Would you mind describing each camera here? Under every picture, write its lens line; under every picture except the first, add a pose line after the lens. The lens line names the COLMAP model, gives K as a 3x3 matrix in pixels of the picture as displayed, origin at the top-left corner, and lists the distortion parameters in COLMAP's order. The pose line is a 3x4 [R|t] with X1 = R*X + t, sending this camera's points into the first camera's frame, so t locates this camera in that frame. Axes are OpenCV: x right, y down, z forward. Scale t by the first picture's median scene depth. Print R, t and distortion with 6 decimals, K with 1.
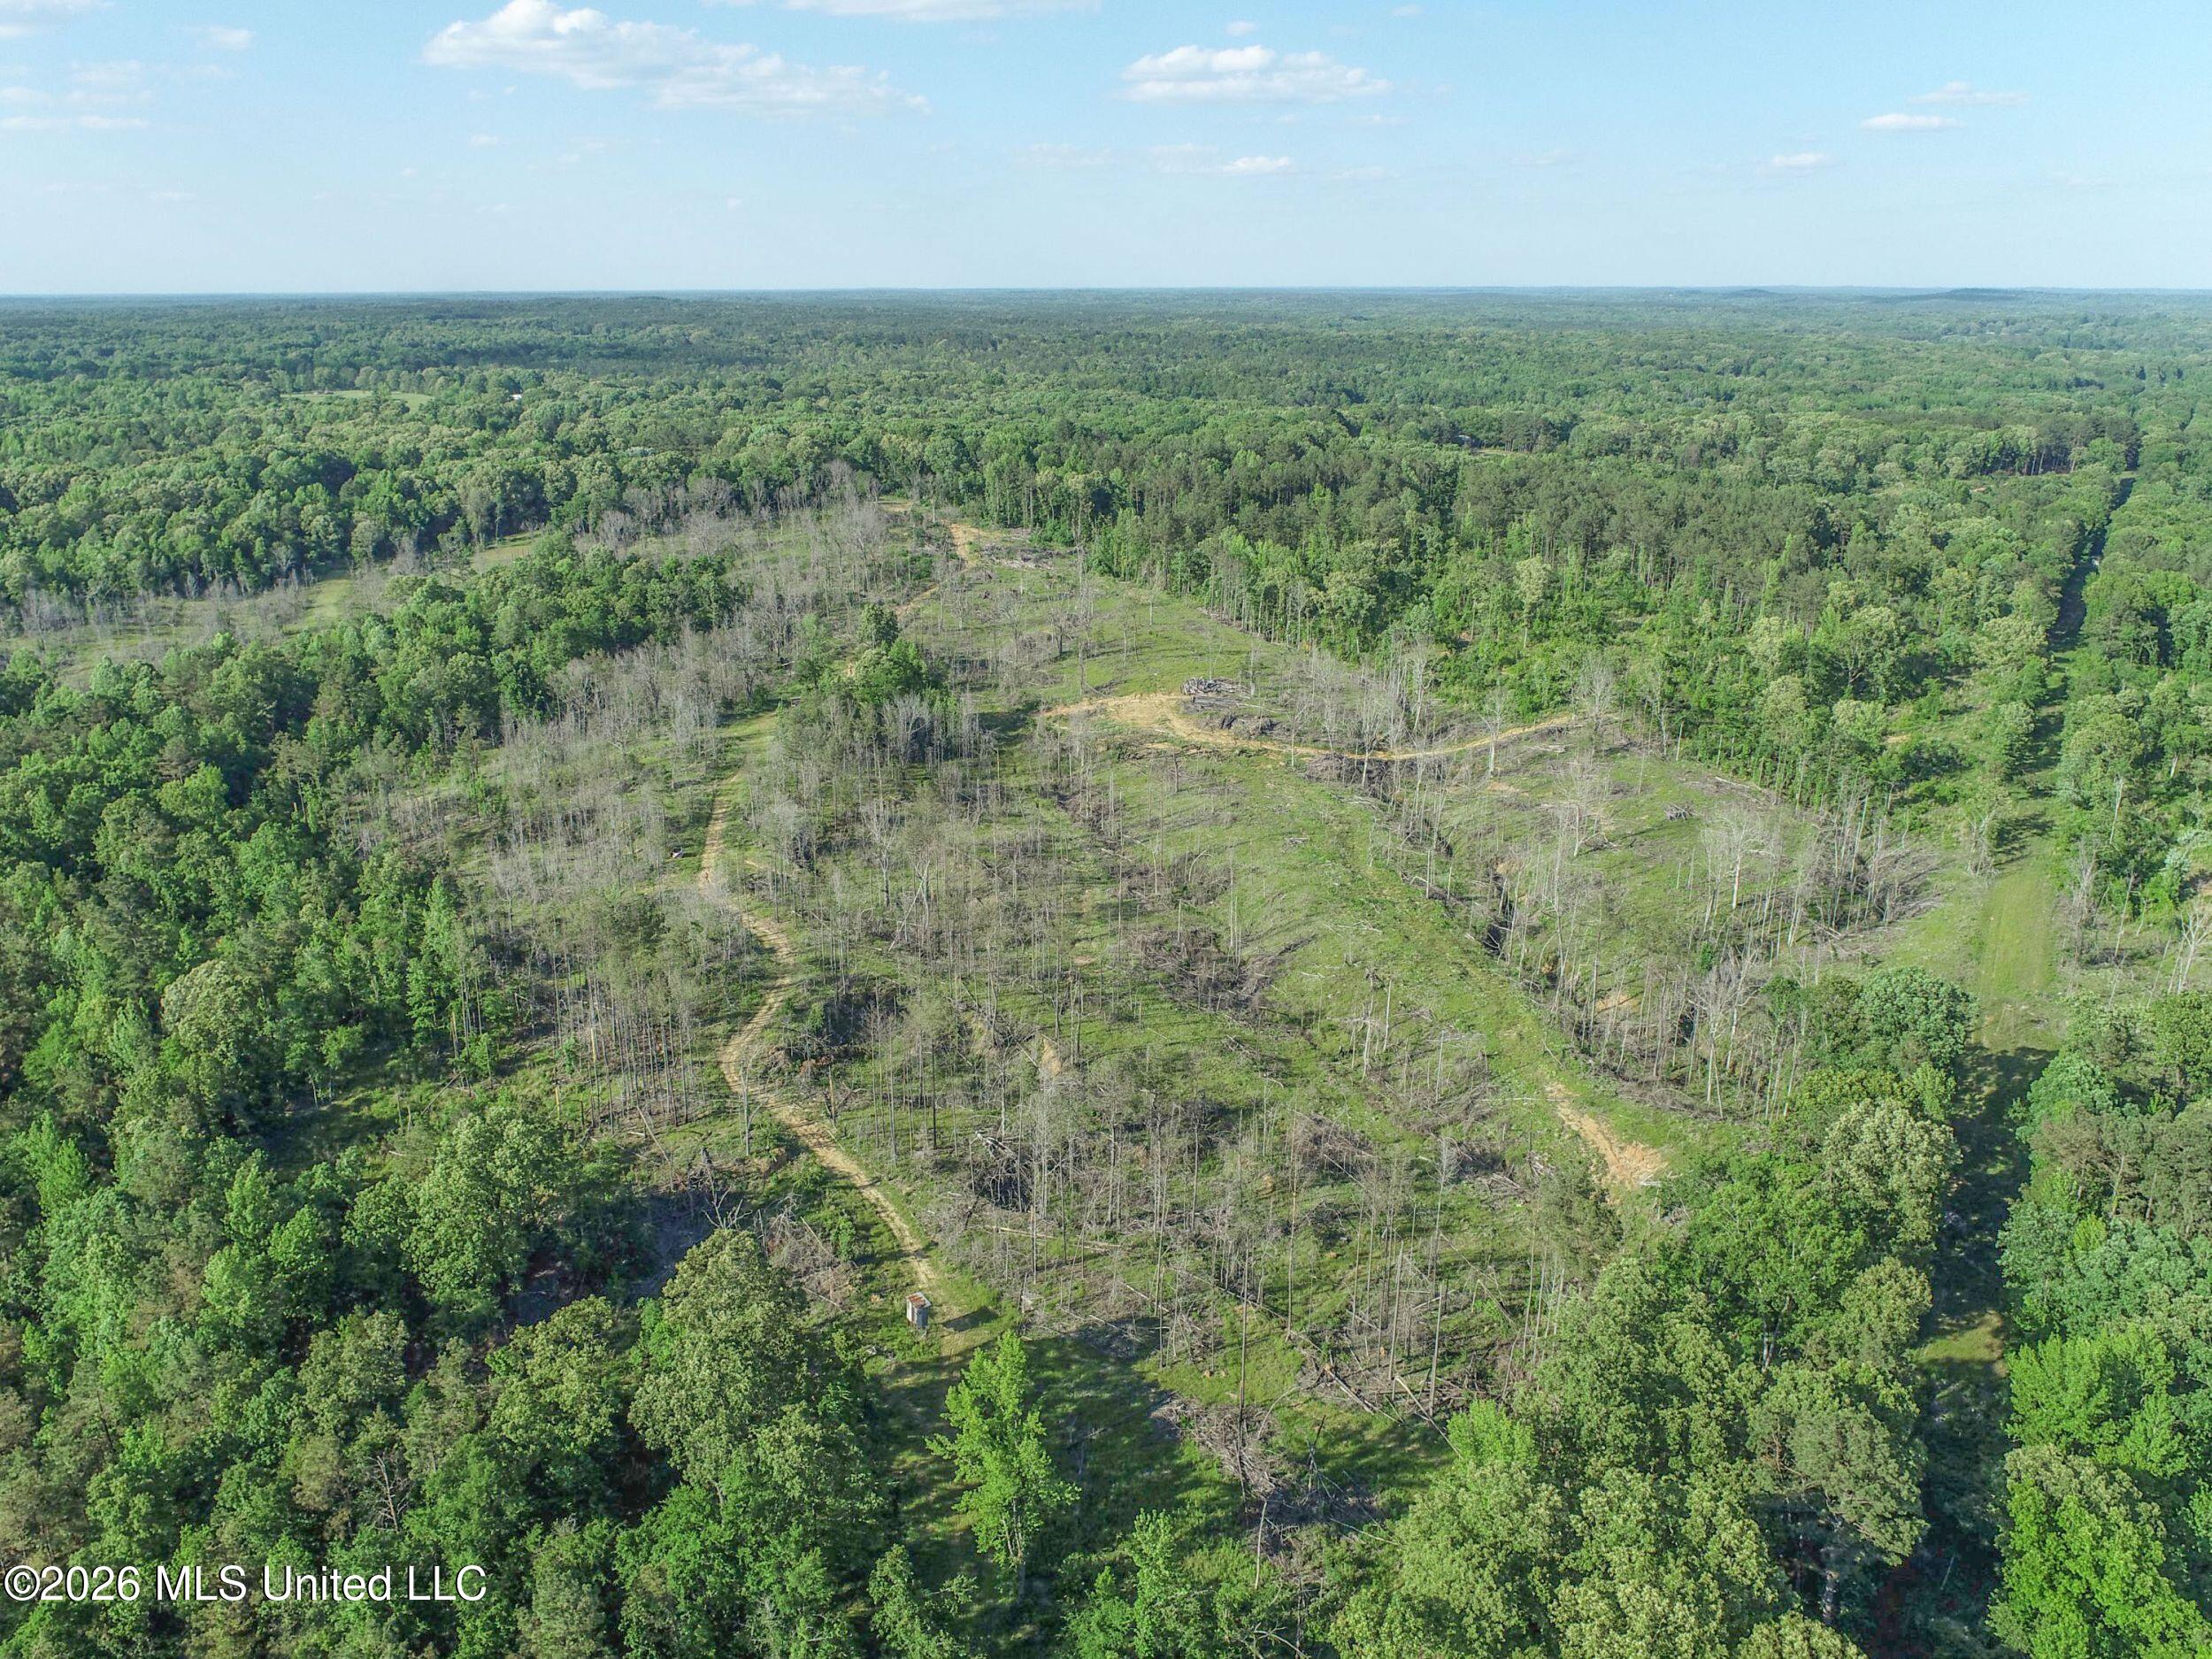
lens RADIAL K [[1673.5, 0, 1109.6], [0, 1673.5, 840.5], [0, 0, 1]] dist [-0.017127, 0.009005]
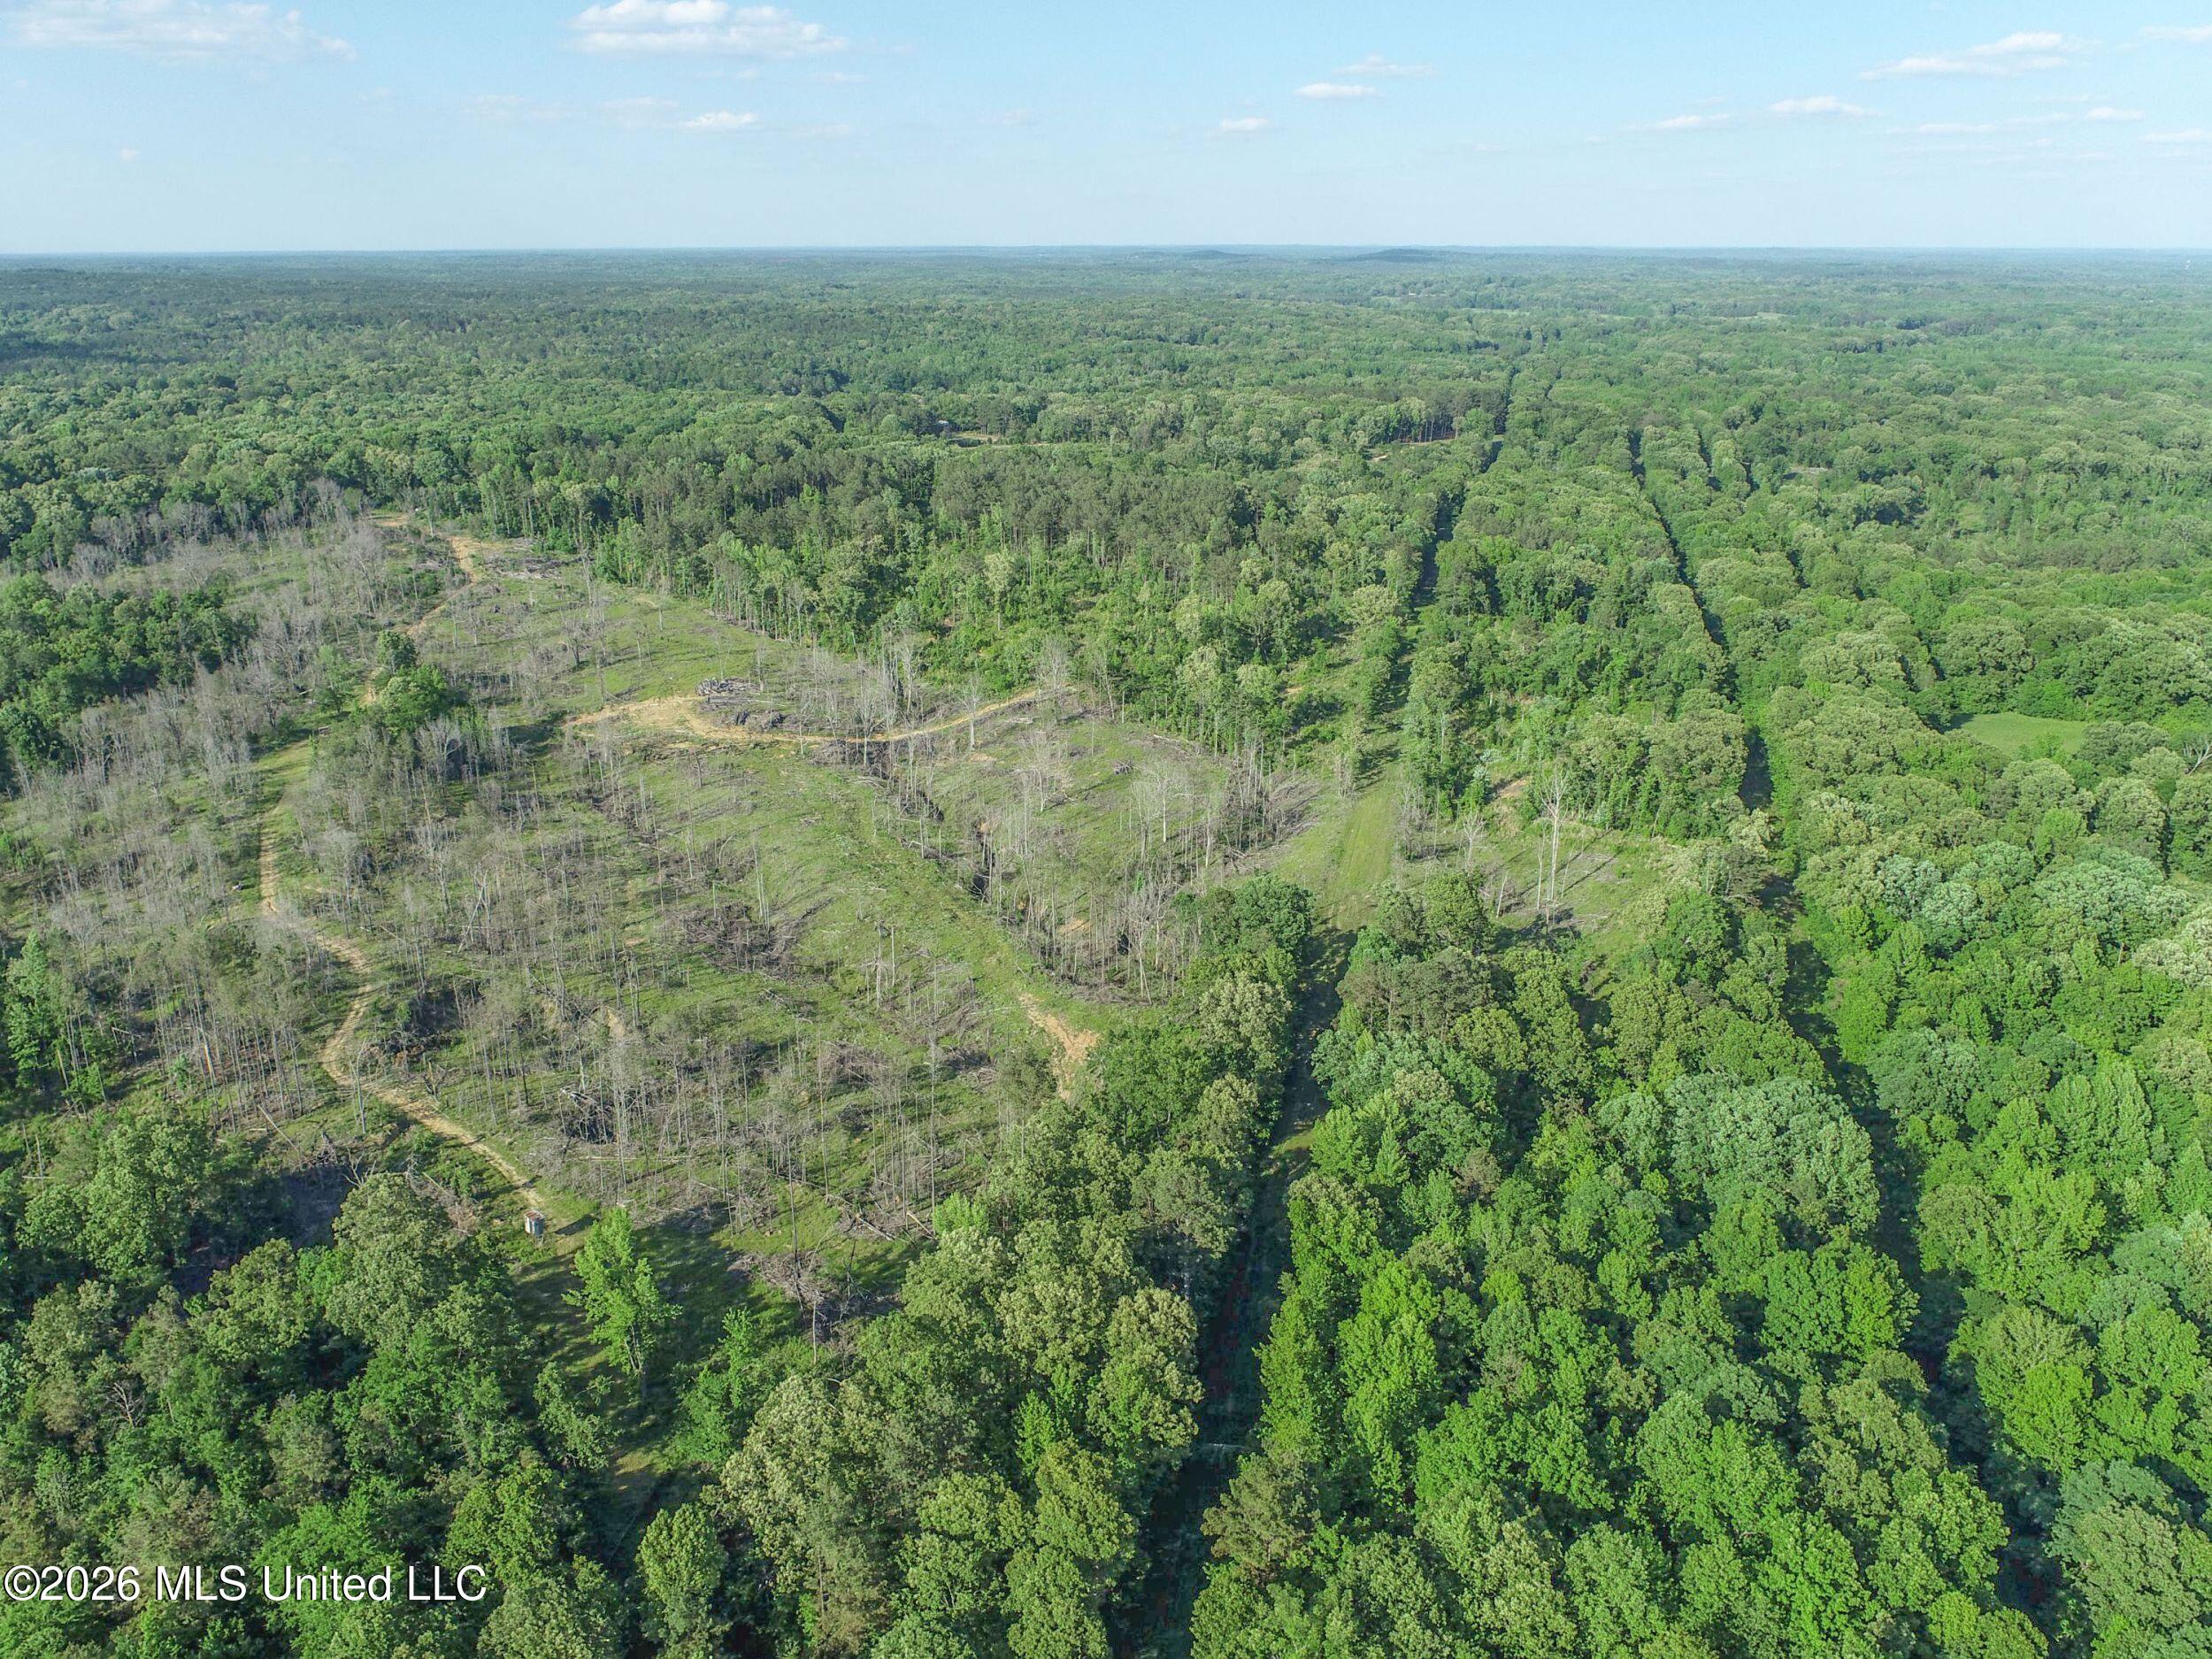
lens RADIAL K [[1673.5, 0, 1111.3], [0, 1673.5, 831.8], [0, 0, 1]] dist [-0.017127, 0.009005]
pose [[0.957304, -0.095640, 0.272803, -0.004502], [0.090681, 0.995405, 0.030760, -0.006157], [-0.274491, -0.004709, 0.961578, -0.129013]]
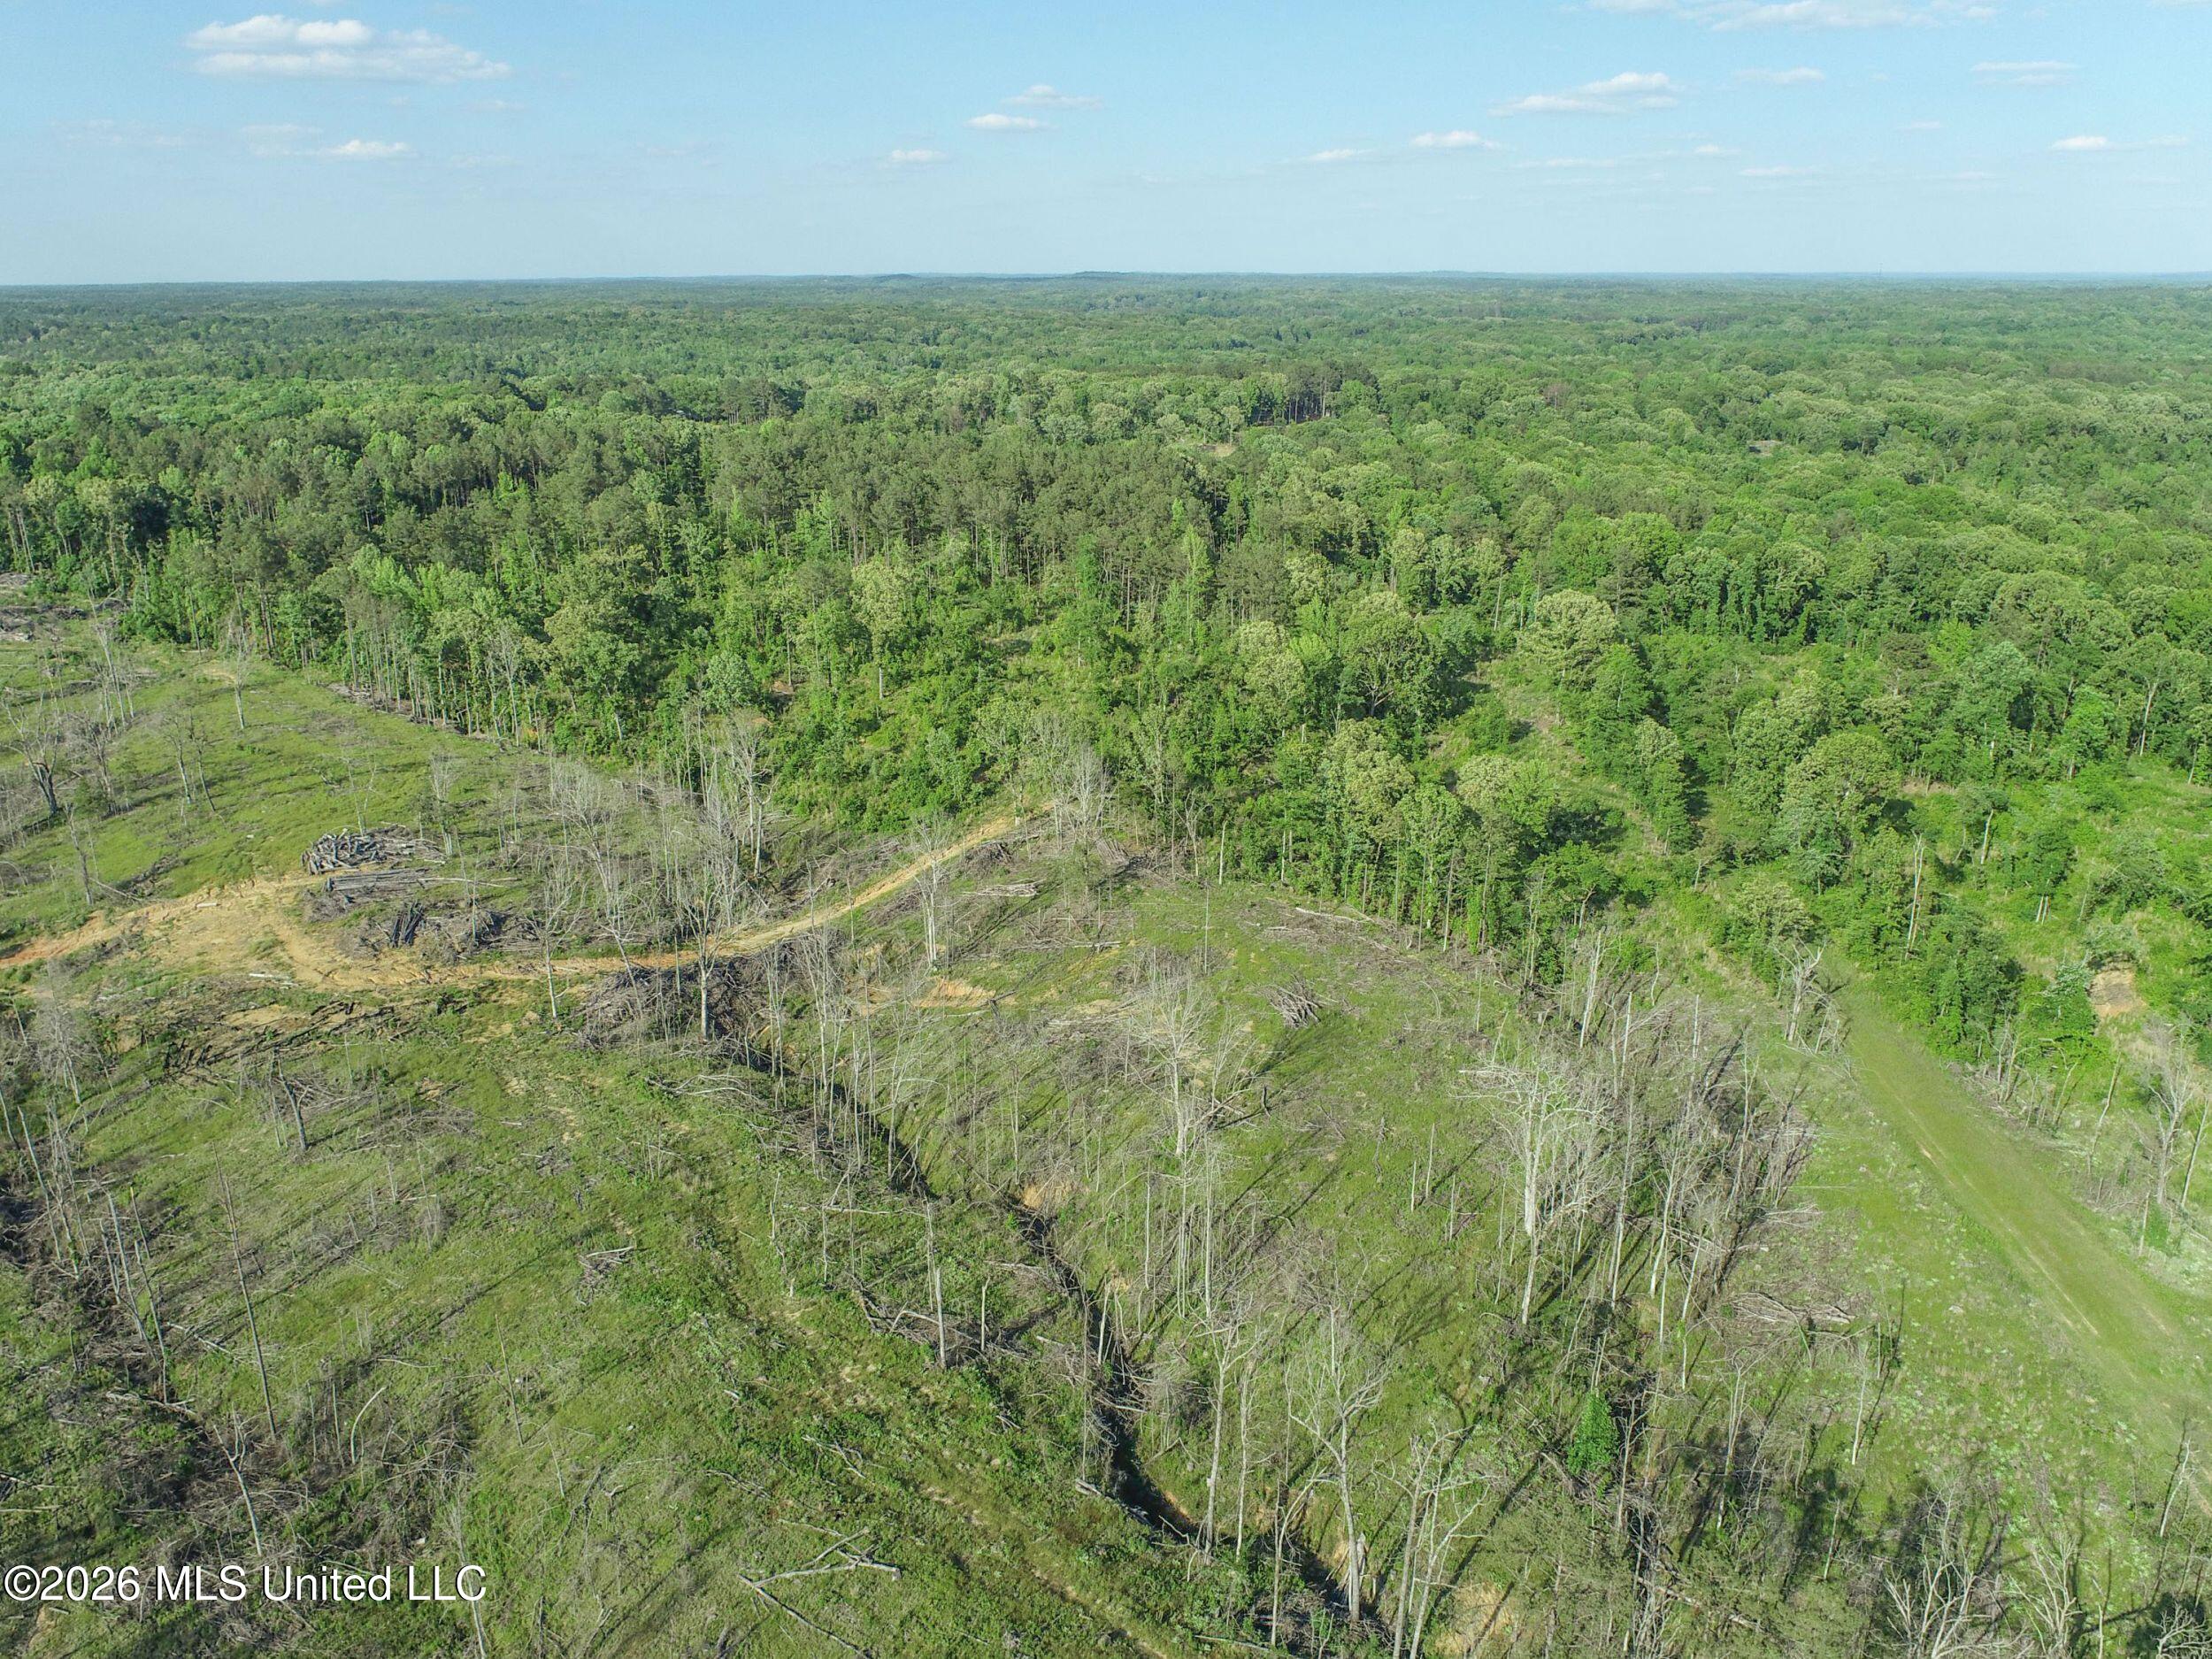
lens RADIAL K [[1673.5, 0, 1095.1], [0, 1673.5, 816.4], [0, 0, 1]] dist [-0.017127, 0.009005]
pose [[0.892632, -0.144191, 0.427104, 0.039754], [0.148076, 0.988677, 0.024305, -0.075229], [-0.425773, 0.041549, 0.903876, 0.388789]]
